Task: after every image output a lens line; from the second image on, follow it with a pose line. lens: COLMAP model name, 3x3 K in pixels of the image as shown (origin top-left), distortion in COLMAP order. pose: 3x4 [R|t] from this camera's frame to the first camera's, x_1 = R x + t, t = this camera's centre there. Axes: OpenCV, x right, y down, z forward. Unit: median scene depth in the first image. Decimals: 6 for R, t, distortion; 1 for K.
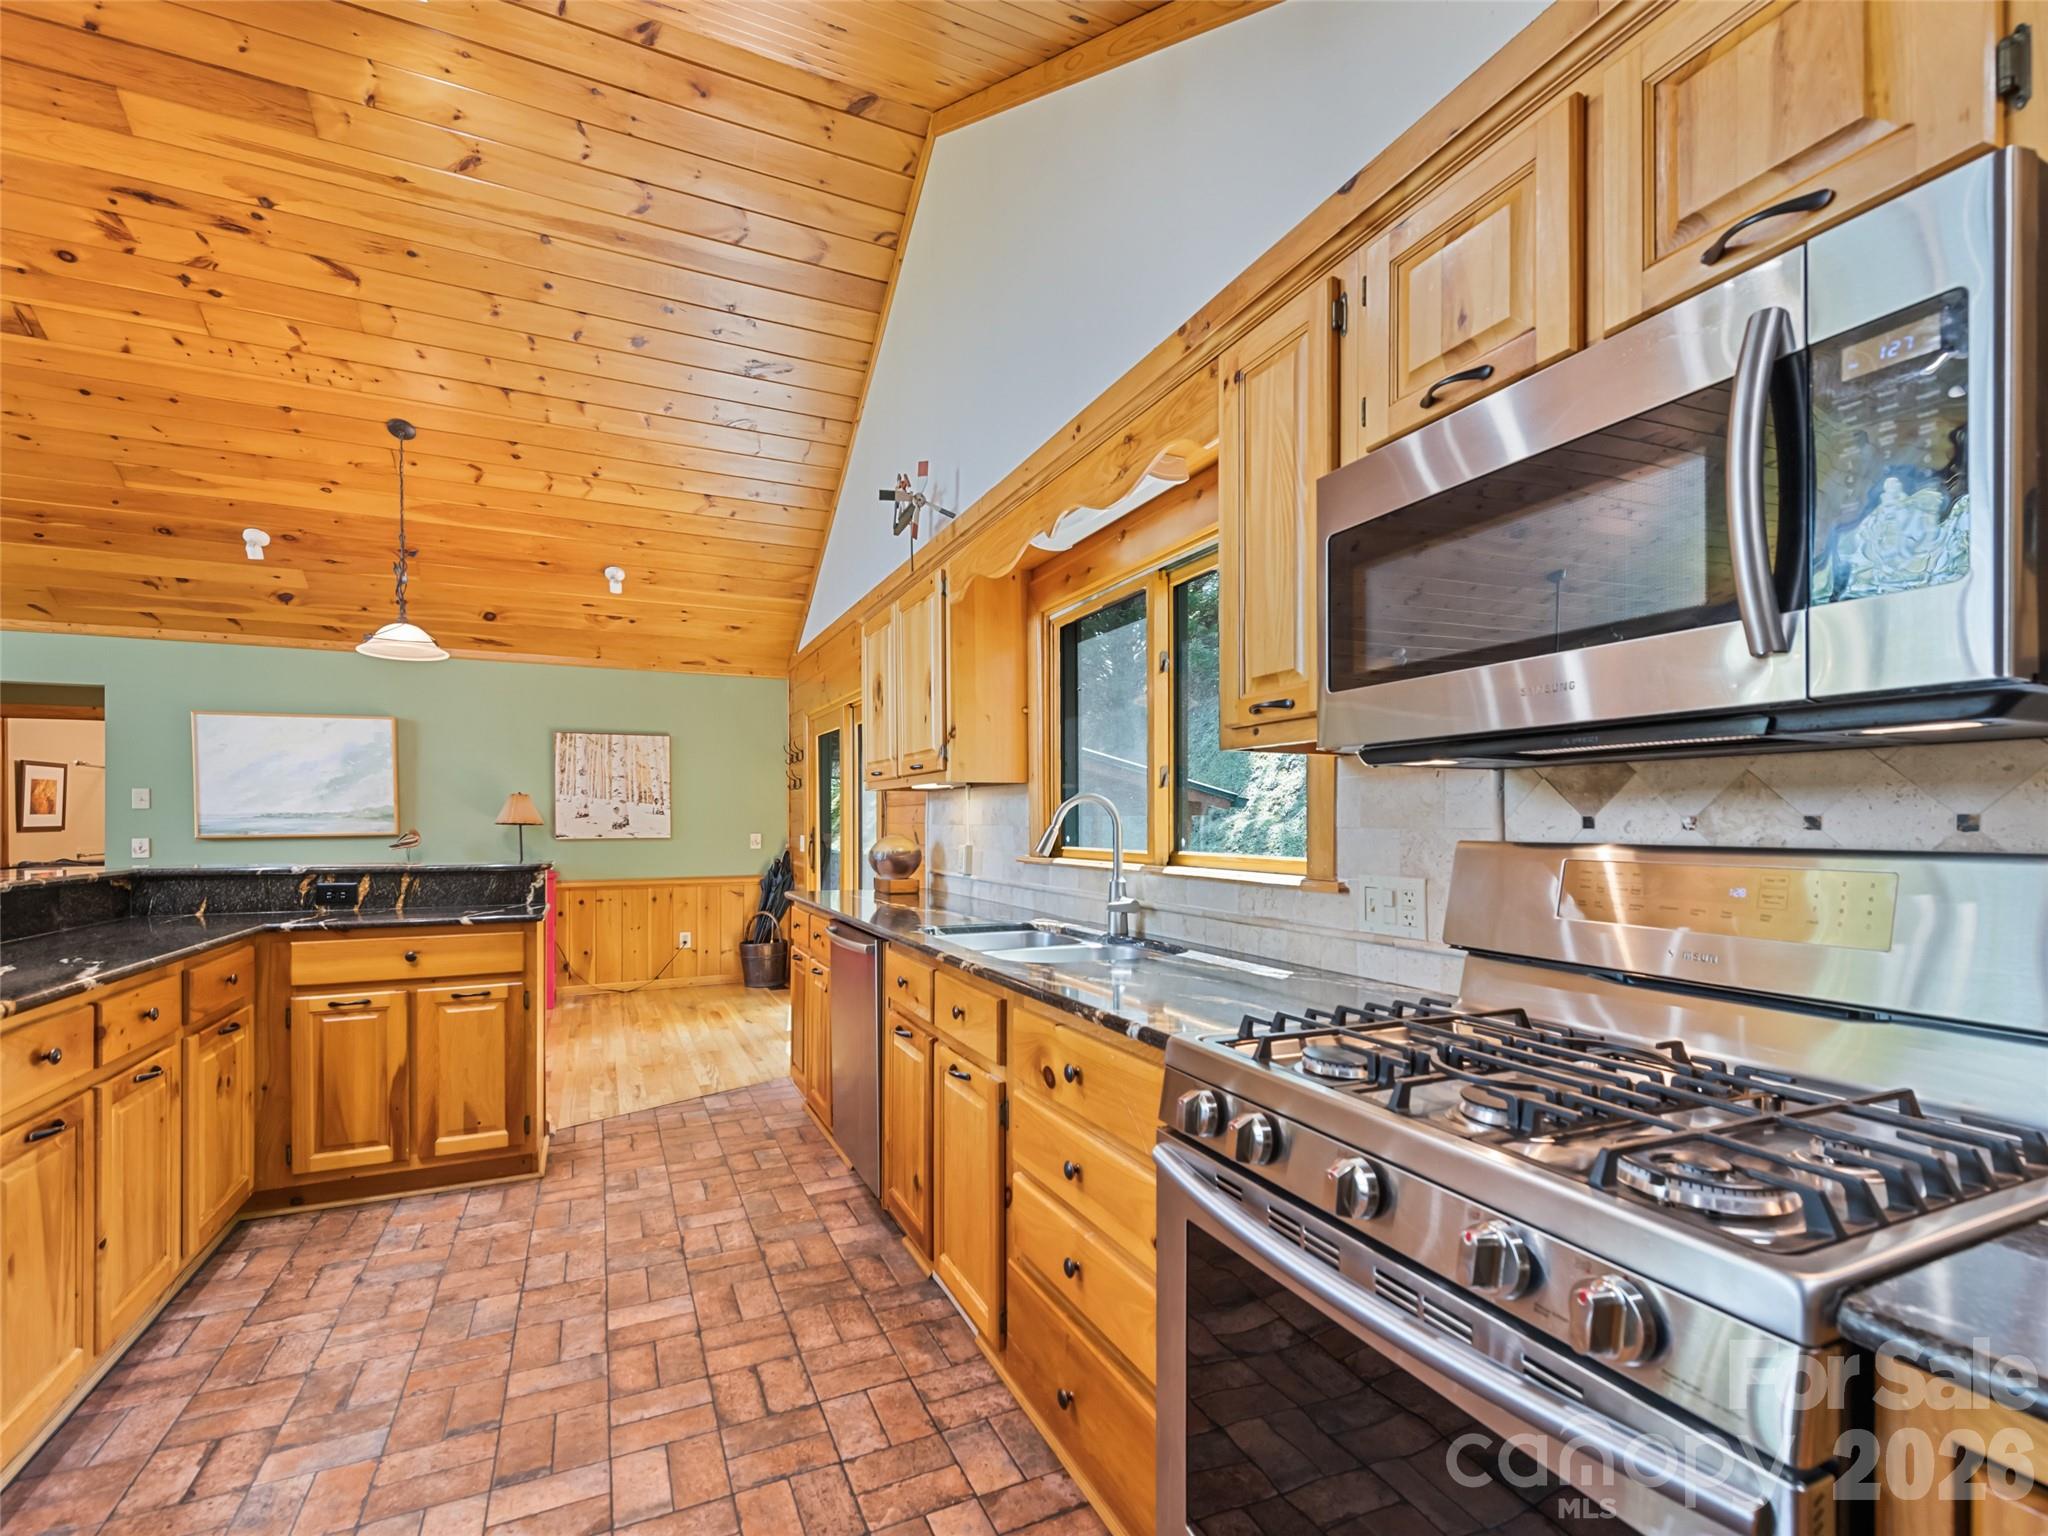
lens RADIAL K [[931.1, 0, 1021.1], [0, 931.1, 836.5], [0, 0, 1]] dist [0.022049, -0.008715]
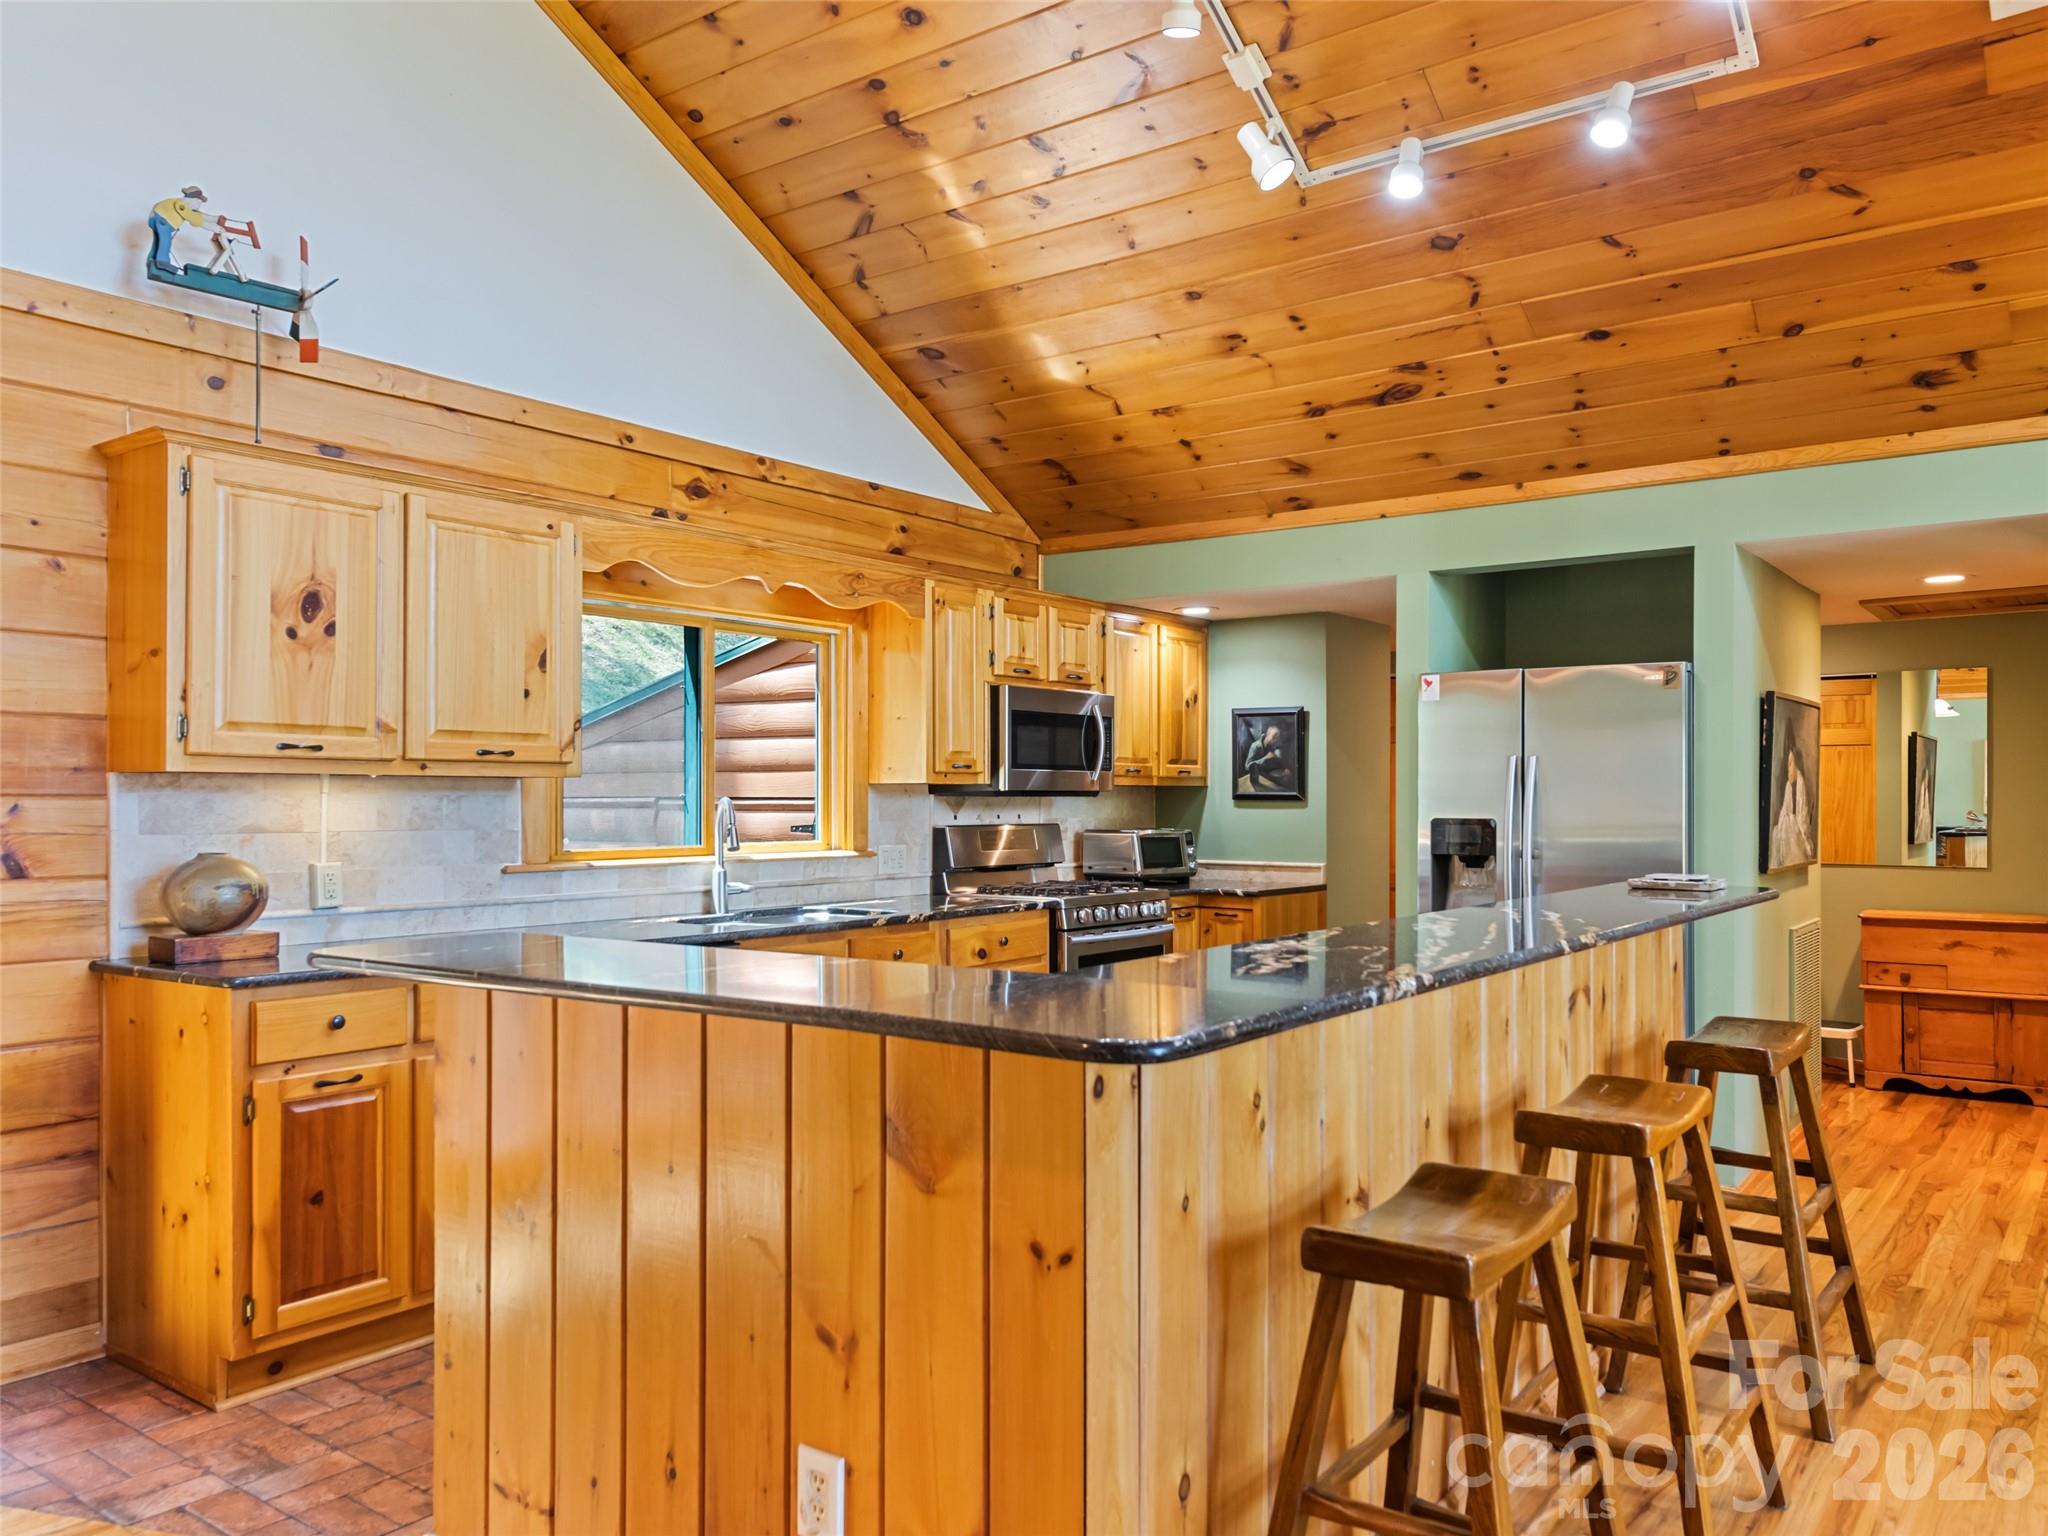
lens RADIAL K [[1505.9, 0, 1023.4], [0, 1505.9, 786.3], [0, 0, 1]] dist [0.015505, -0.002651]
pose [[-0.479829, 0.005558, 0.877344, -1.301798], [0.013139, 0.999913, 0.000851, -0.042262], [-0.877264, 0.011936, -0.479861, 1.144034]]
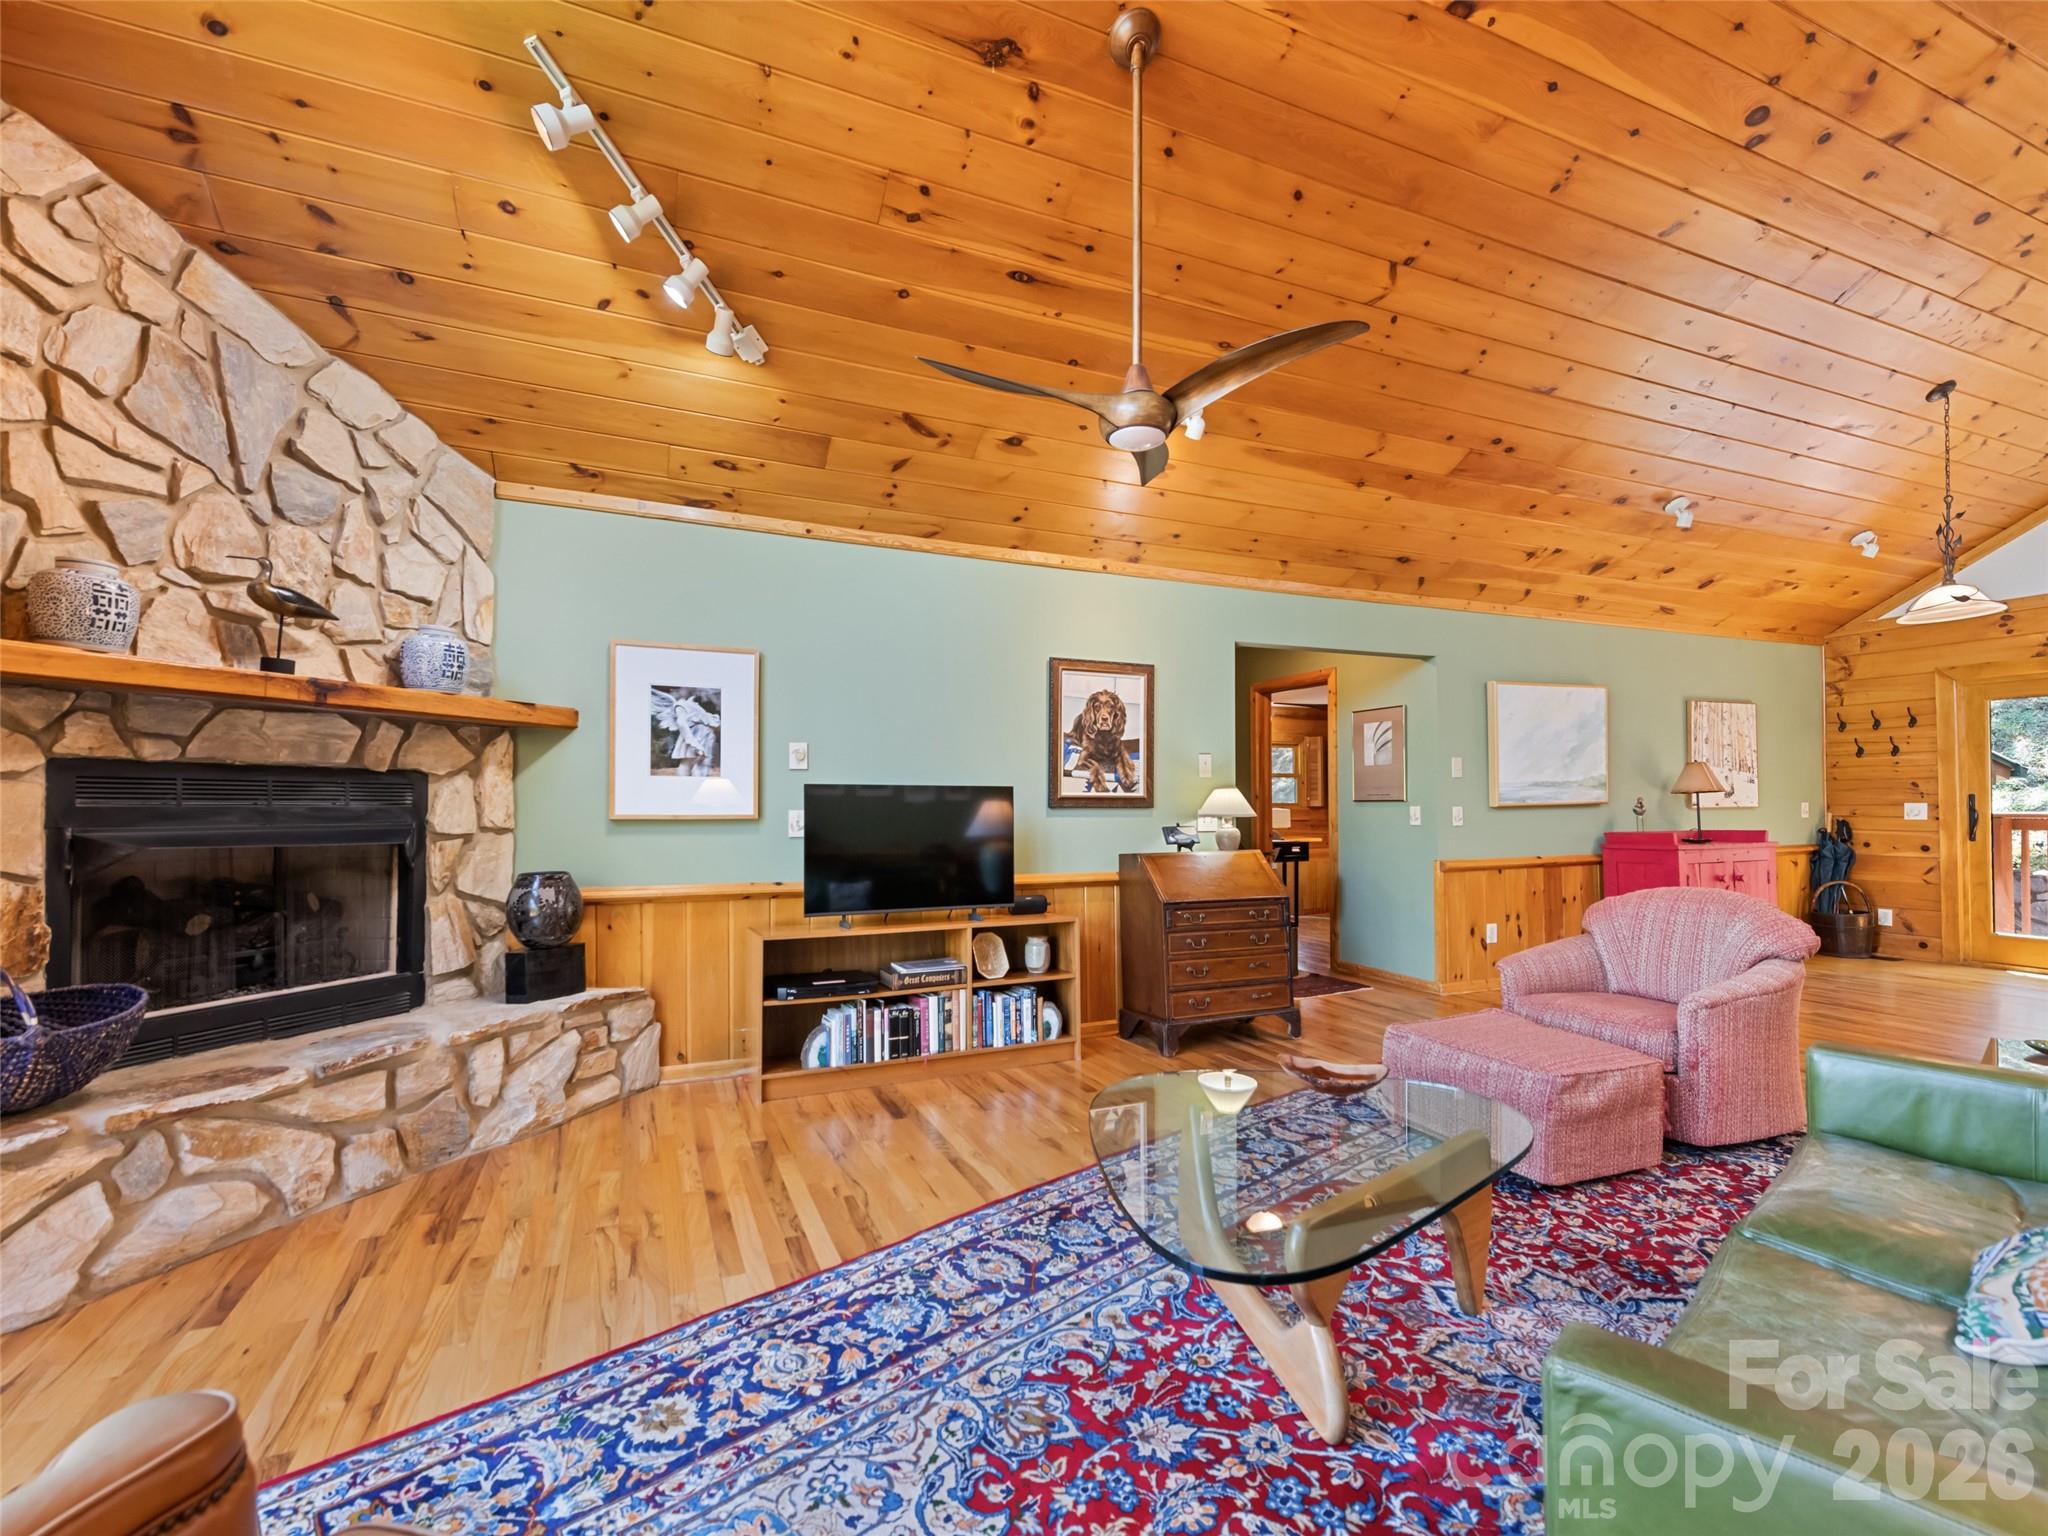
lens RADIAL K [[915.1, 0, 1023.9], [0, 915.1, 799.7], [0, 0, 1]] dist [0.020379, -0.006664]
pose [[0.999841, -0.004925, -0.017148, -2.237140], [0.004578, 0.999786, -0.020191, 0.019855], [0.017244, 0.020109, 0.999649, 0.008842]]
